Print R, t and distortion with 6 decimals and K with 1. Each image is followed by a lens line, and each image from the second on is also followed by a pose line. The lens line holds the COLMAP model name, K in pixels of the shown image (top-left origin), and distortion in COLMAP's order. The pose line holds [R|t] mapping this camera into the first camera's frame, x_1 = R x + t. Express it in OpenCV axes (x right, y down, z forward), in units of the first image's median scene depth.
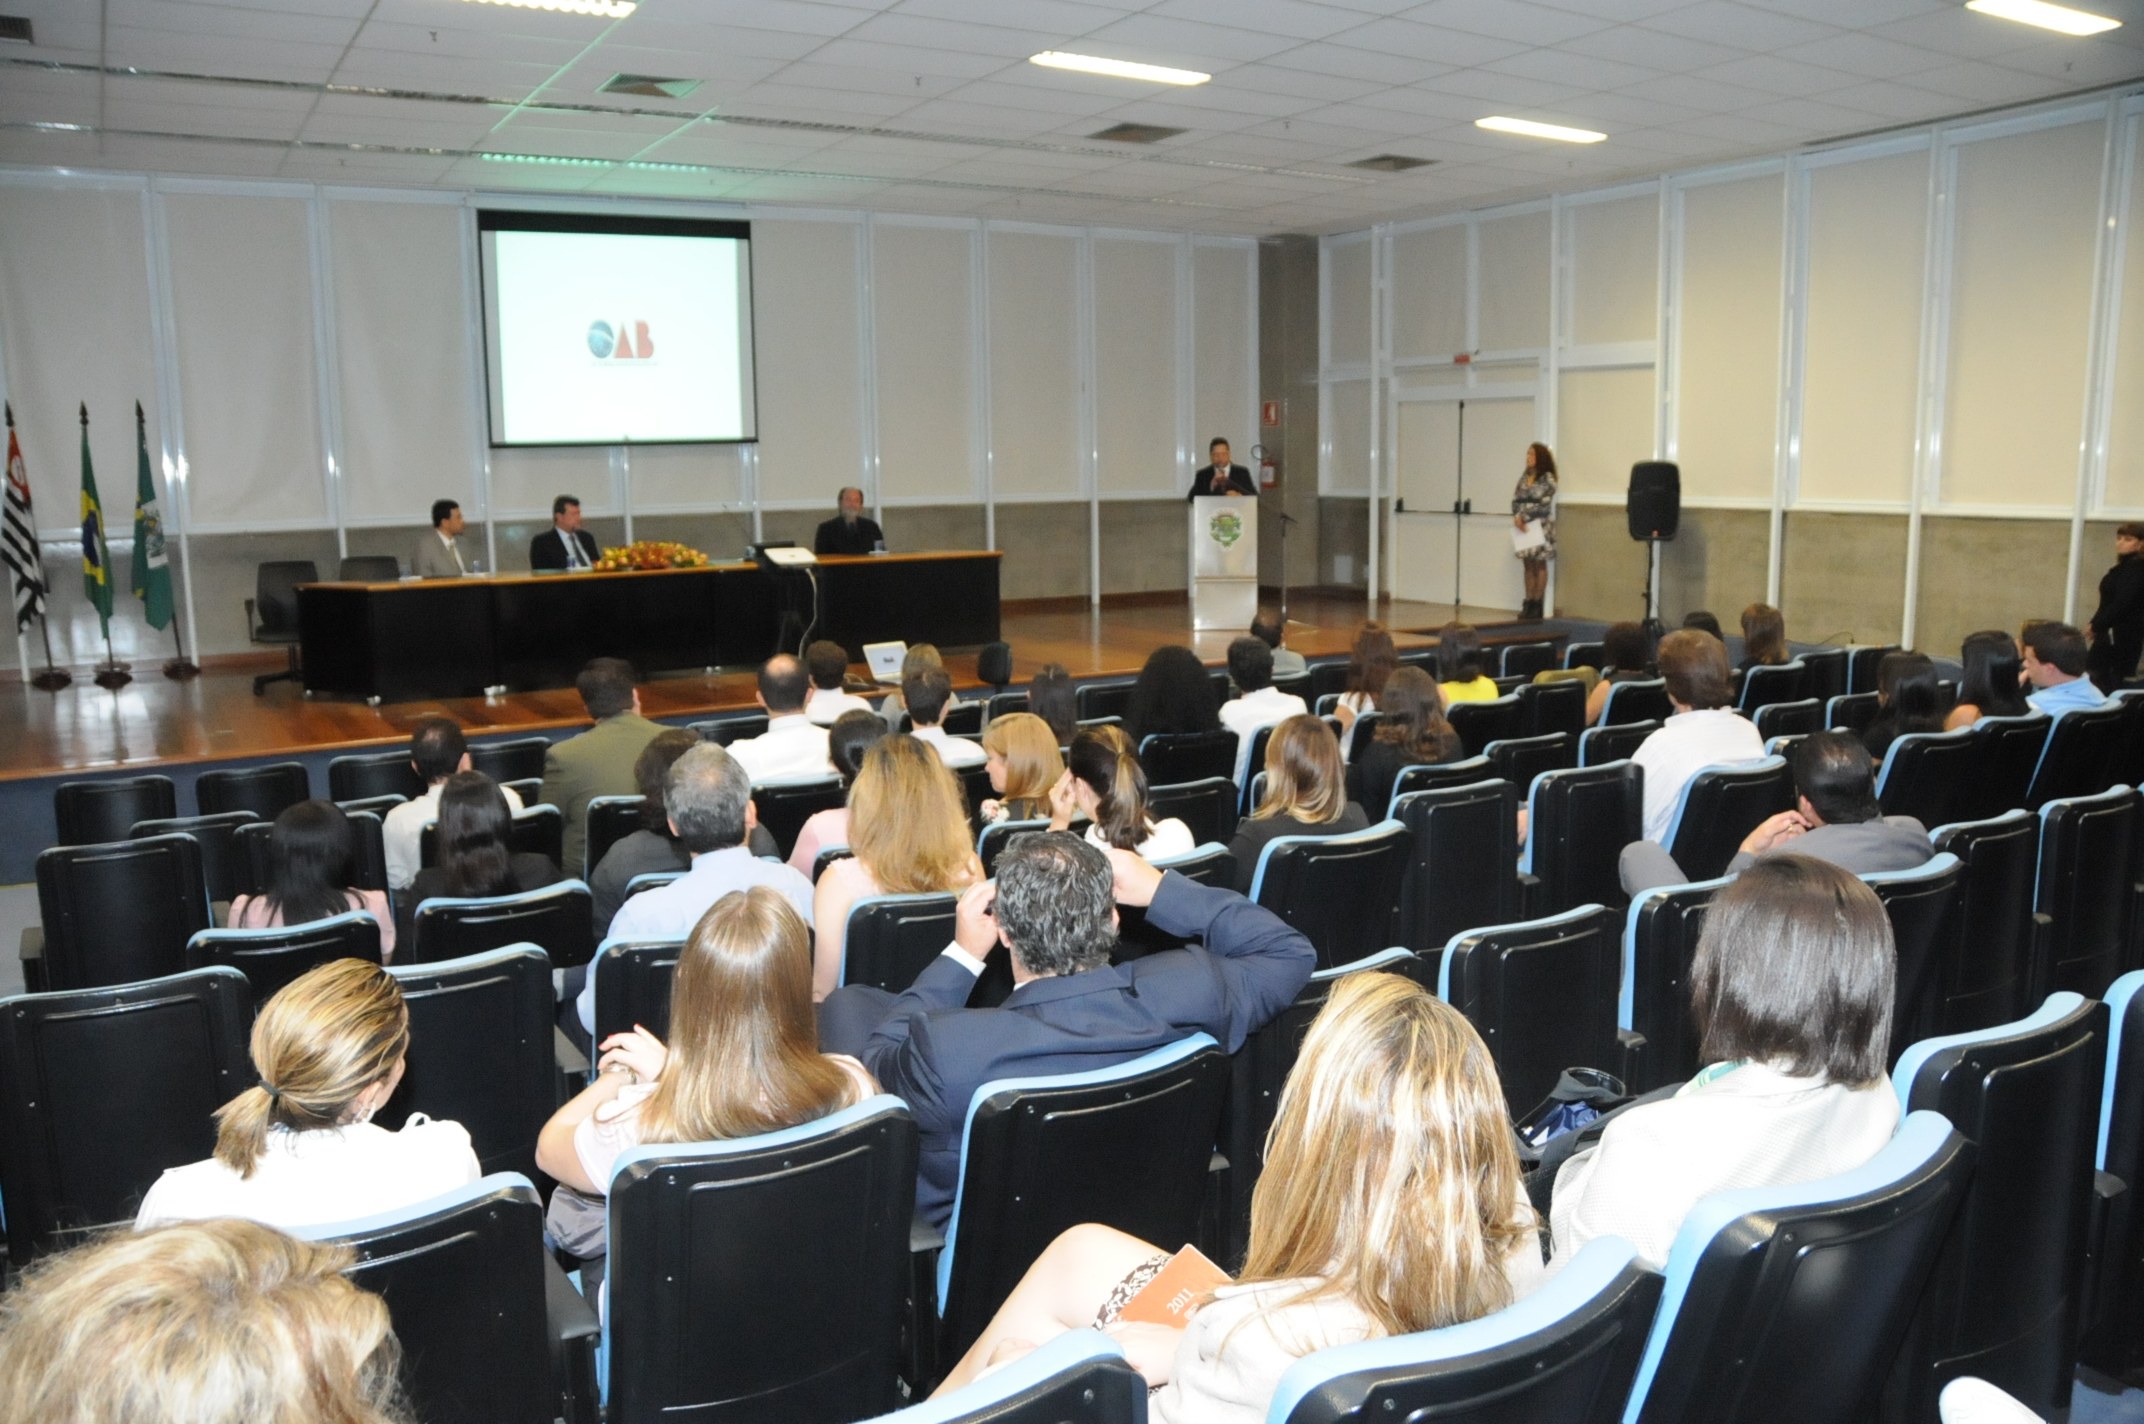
lens RADIAL K [[1678.4, 0, 1065.1], [0, 1678.4, 732.2], [0, 0, 1]] dist [-0.108856, 0.032854]
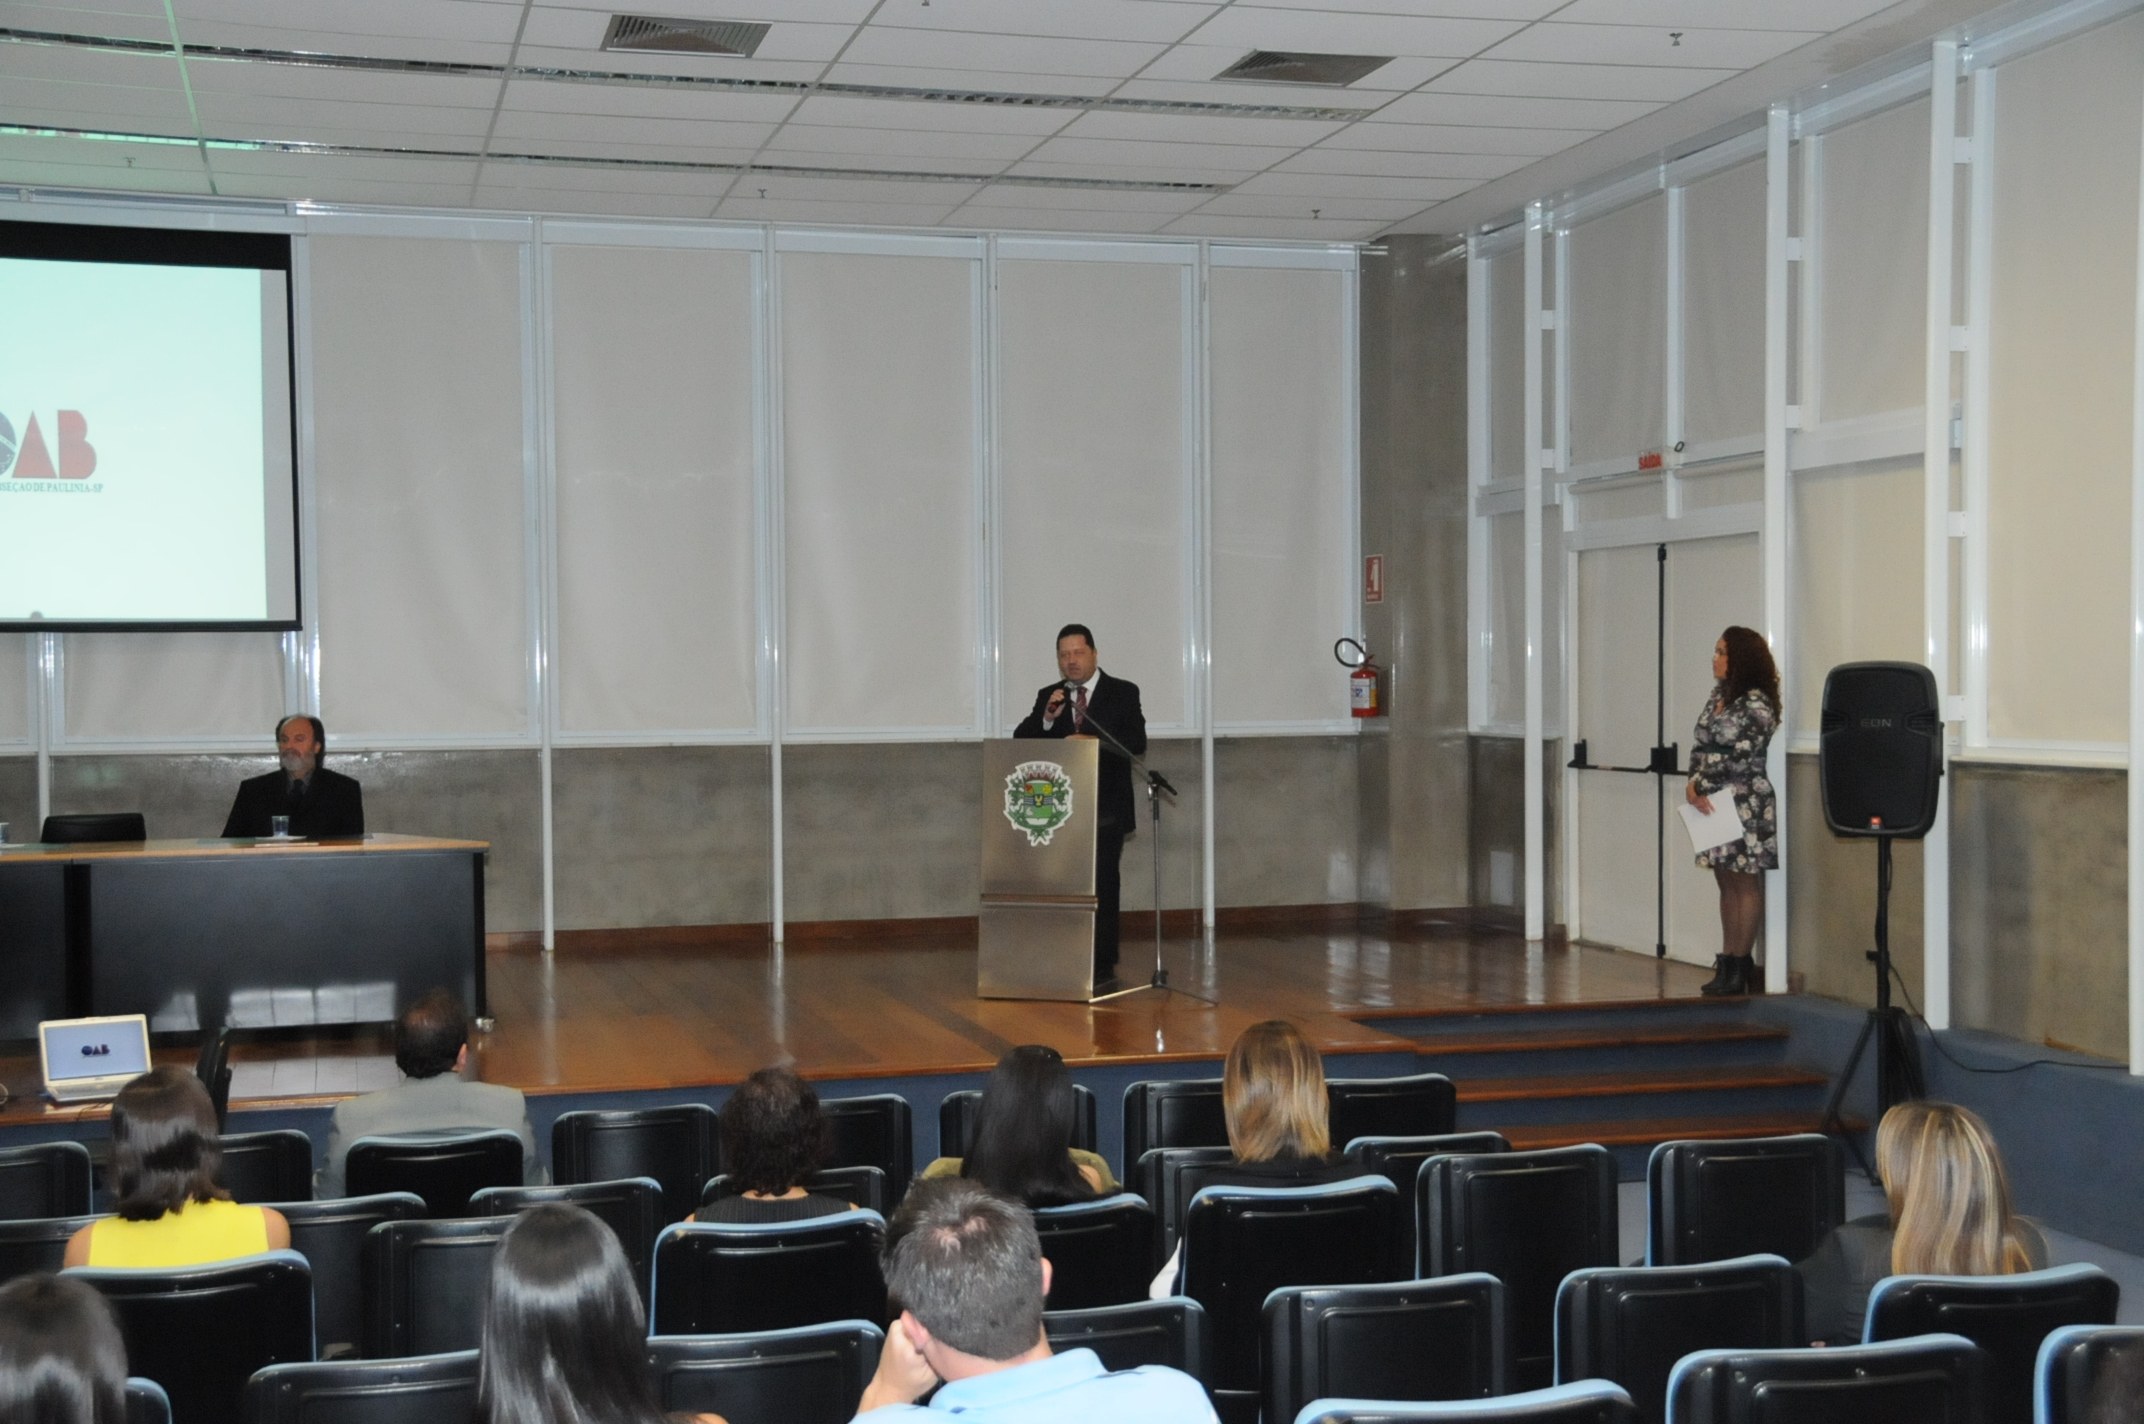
lens RADIAL K [[2789.1, 0, 1018.7], [0, 2789.1, 704.6], [0, 0, 1]] dist [0.103090, 0.000000]
pose [[0.963062, 0.009264, -0.269122, 0.298298], [-0.047999, 0.989309, -0.137711, -0.029492], [0.264969, 0.145542, 0.953210, 0.167671]]
